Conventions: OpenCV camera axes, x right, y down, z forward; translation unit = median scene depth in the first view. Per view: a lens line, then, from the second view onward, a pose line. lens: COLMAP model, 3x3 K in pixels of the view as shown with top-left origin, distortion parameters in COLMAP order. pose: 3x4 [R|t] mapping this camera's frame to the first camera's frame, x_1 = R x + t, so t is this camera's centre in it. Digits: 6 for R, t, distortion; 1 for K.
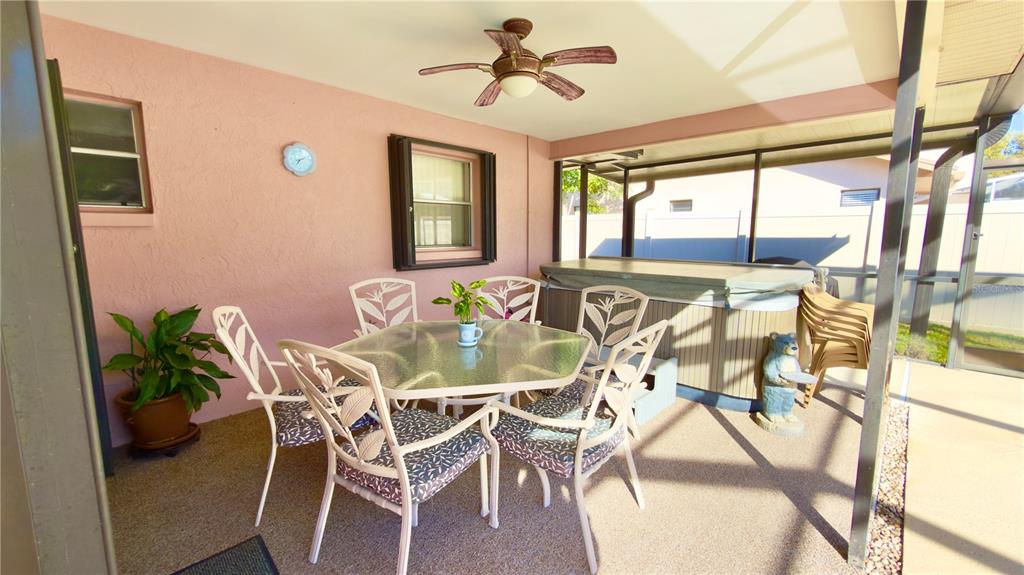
lens RADIAL K [[408.2, 0, 512.0], [0, 408.2, 287.5], [0, 0, 1]] dist [0.000328, 0.000181]
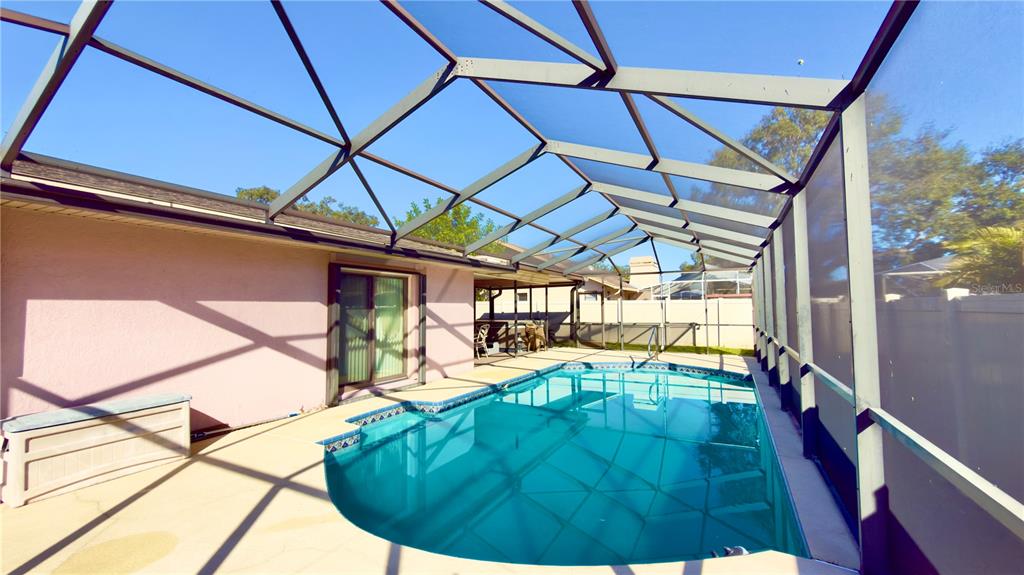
lens RADIAL K [[408.2, 0, 512.0], [0, 408.2, 287.5], [0, 0, 1]] dist [0.000328, 0.000181]
pose [[0.961999, 0.011579, 0.272807, -0.573556], [0.037871, 0.983786, -0.175300, 0.346532], [-0.270414, 0.178970, 0.945963, -2.898481]]
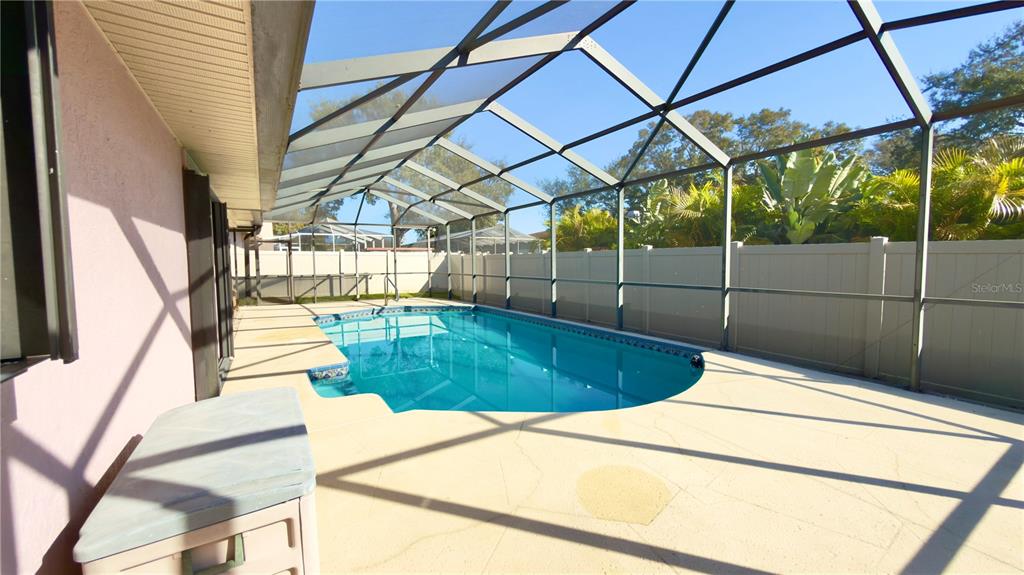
lens RADIAL K [[407.5, 0, 512.2], [0, 407.5, 286.8], [0, 0, 1]] dist [0.000902, -0.000083]
pose [[0.253210, -0.059461, 0.965582, -1.705280], [0.131172, 0.991002, 0.026628, 0.277433], [-0.958477, 0.119914, 0.258731, -2.007382]]
